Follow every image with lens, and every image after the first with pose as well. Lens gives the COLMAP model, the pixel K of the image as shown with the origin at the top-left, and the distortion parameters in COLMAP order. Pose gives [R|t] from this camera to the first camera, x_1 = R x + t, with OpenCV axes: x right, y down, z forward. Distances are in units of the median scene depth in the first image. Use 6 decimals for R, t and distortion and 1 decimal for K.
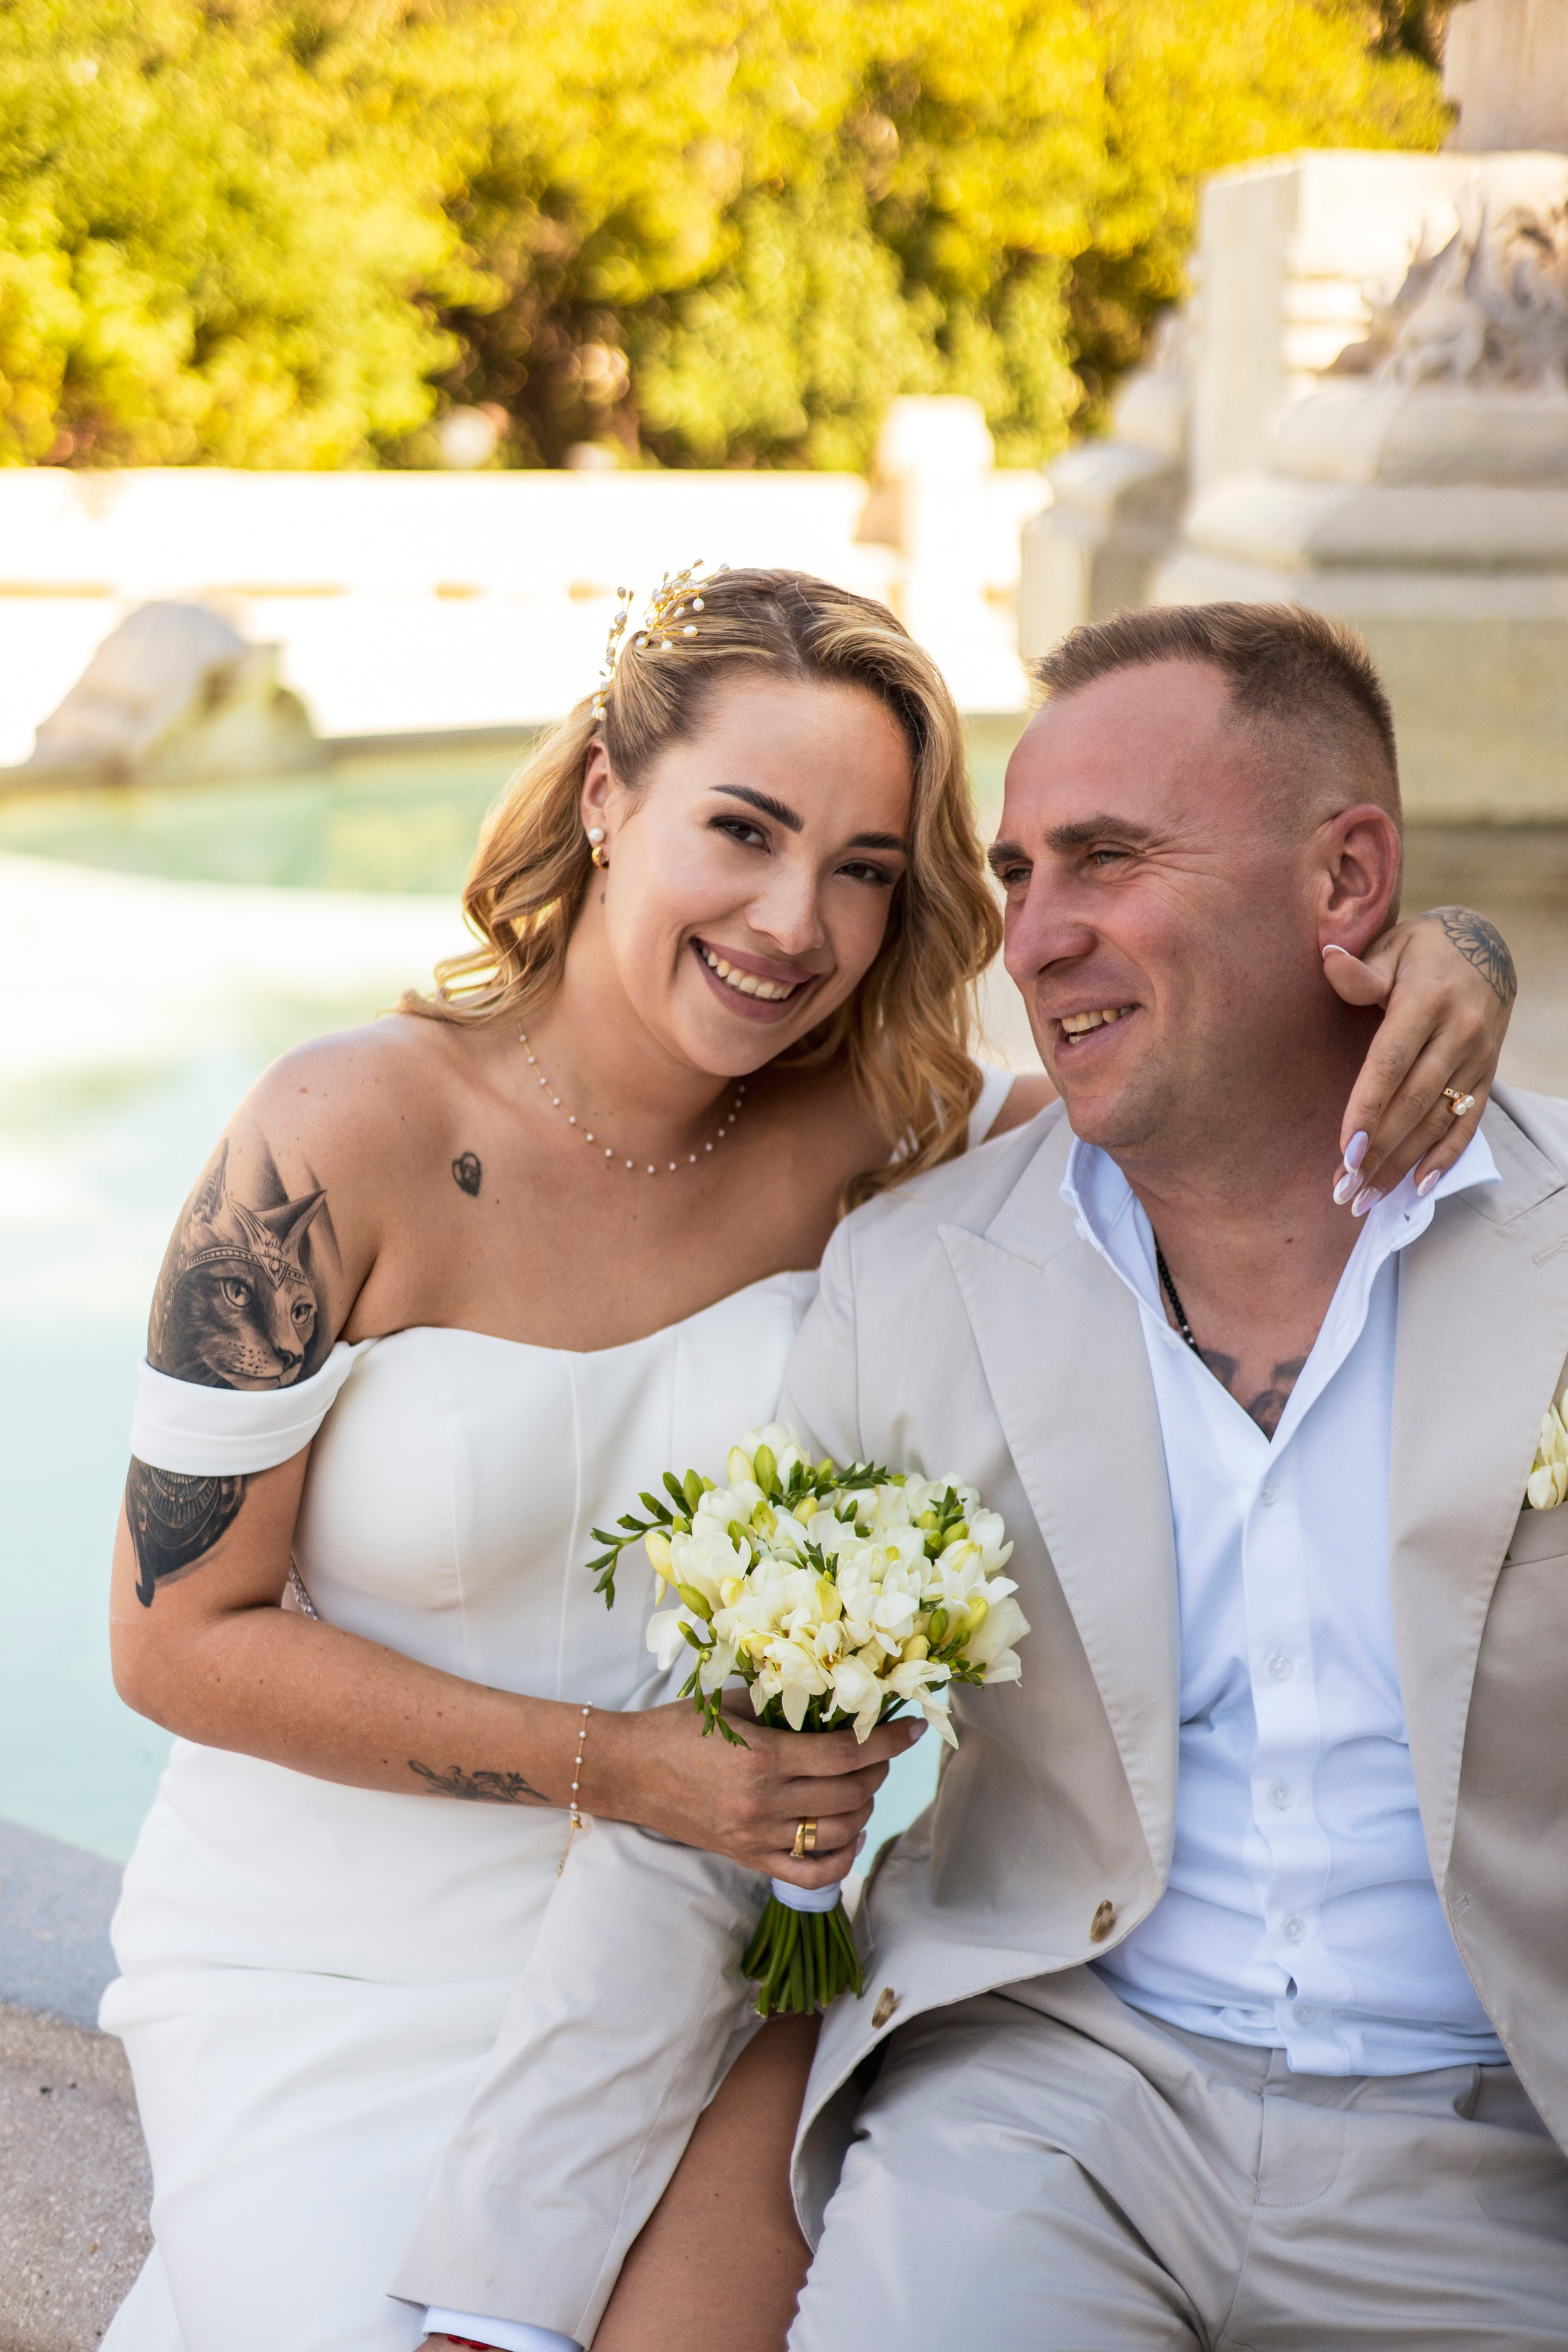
lens RADIAL K [[3367.1, 0, 784.0], [0, 3367.1, 1176.0], [0, 0, 1]] dist [-0.007506, 0.013222]
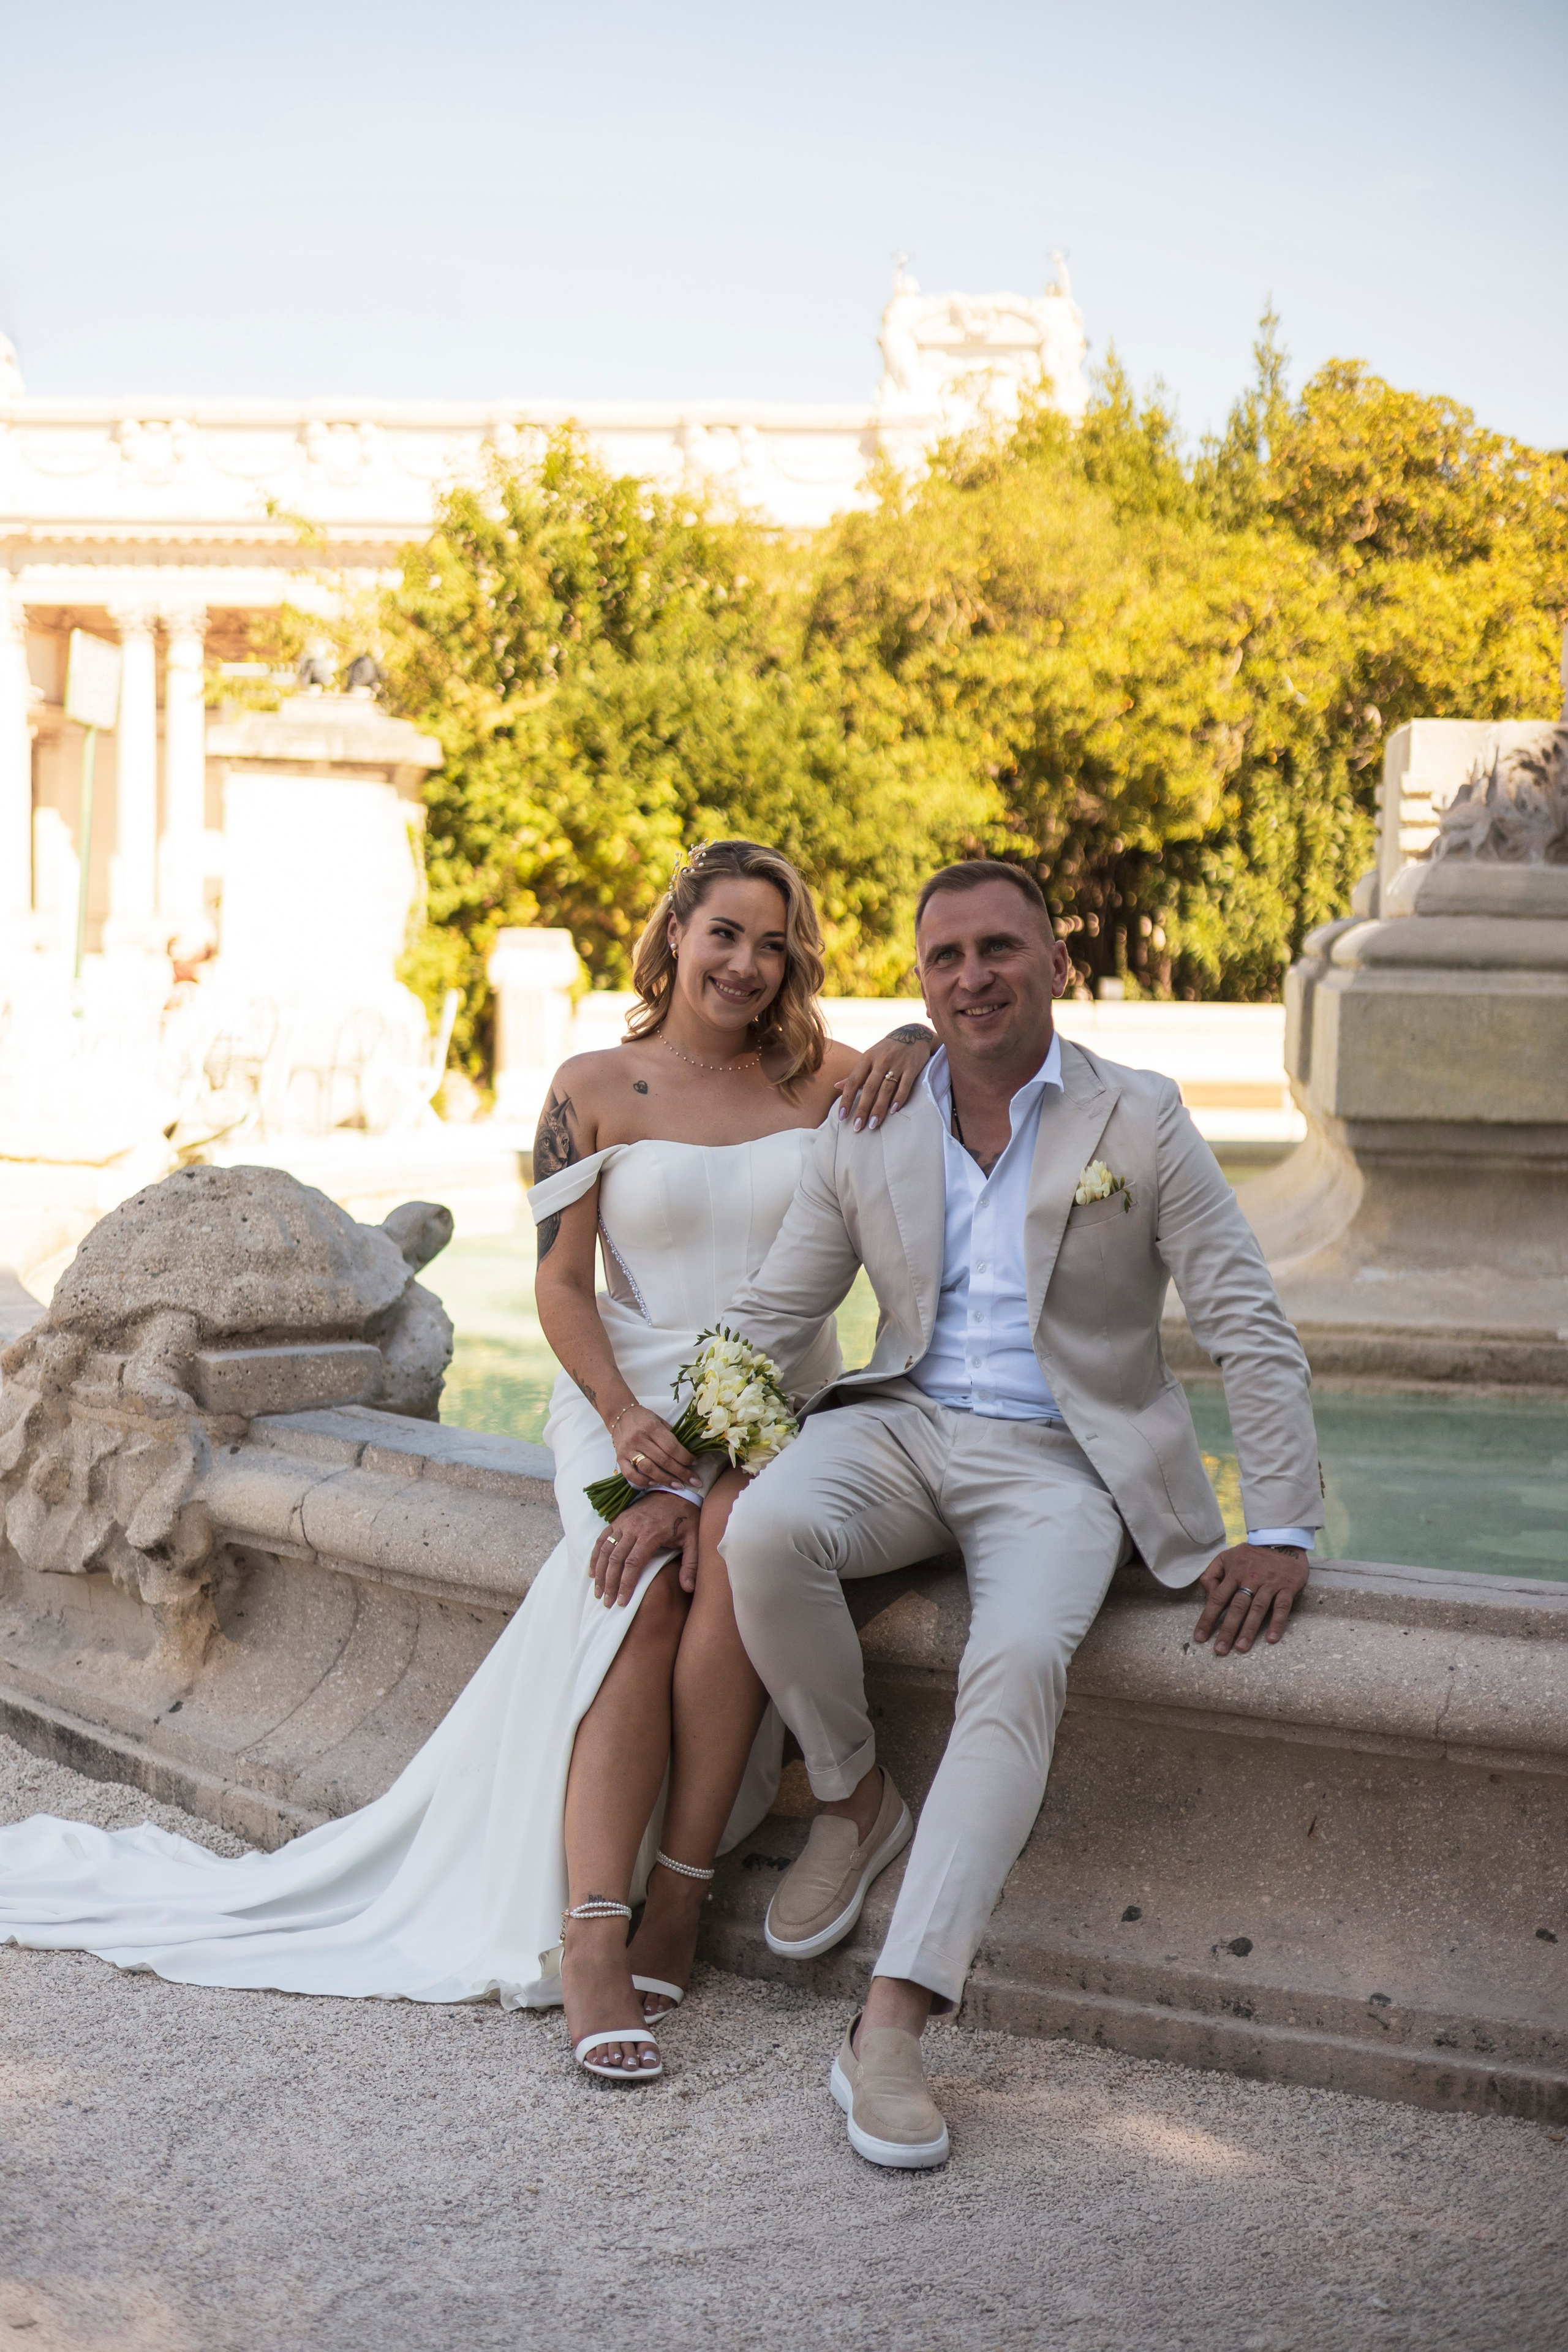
lens RADIAL K [[3366.7, 0, 784.0], [0, 3366.7, 1176.0], [0, 0, 1]] dist [-0.007506, 0.013222]
pose [[0.983408, 0.015216, -0.180770, 0.044200], [-0.044998, 0.985795, -0.161816, 0.047997], [0.175740, 0.167265, 0.970123, -0.148884]]
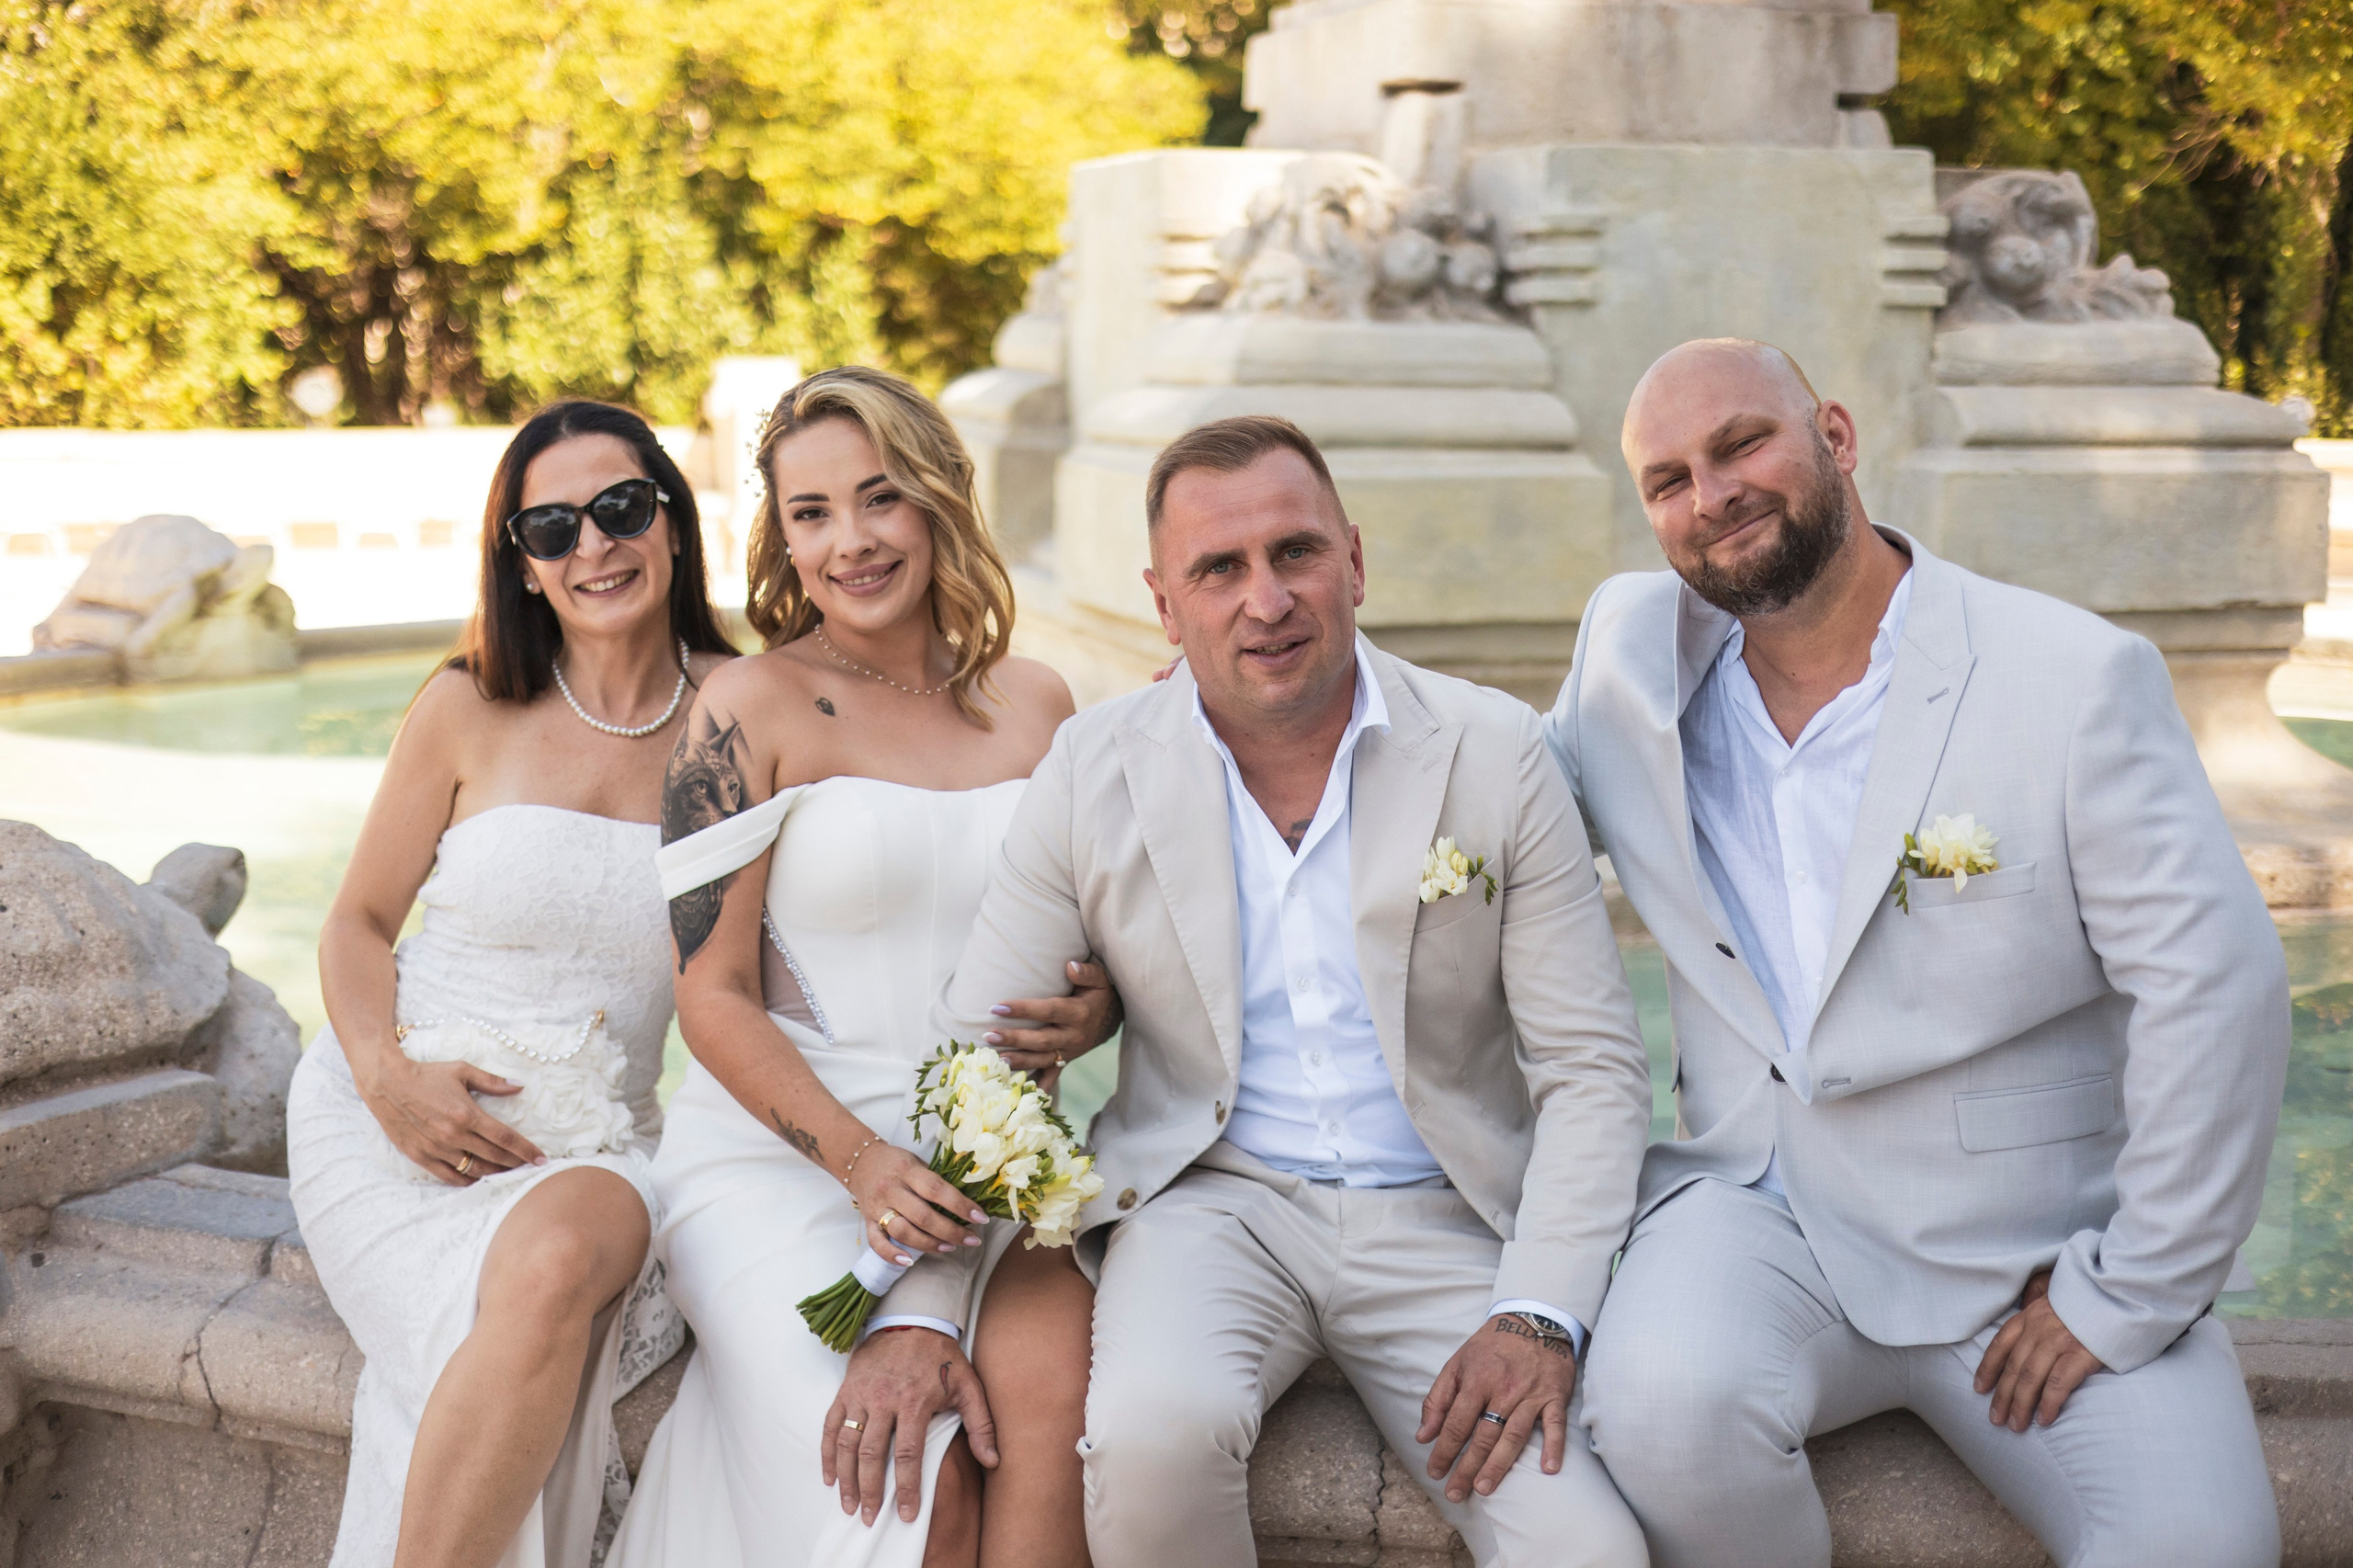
lens RADIAL K [[3341.0, 0, 1176.5], [0, 3341.0, 784.0], [0, 0, 1]] dist [-0.008644, 0.130934]
pose [[0.982396, -0.032031, 0.184044, -0.024821], [0.050556, 0.994013, -0.096864, 0.021027], [-0.179840, 0.104463, 0.978133, -0.075869]]
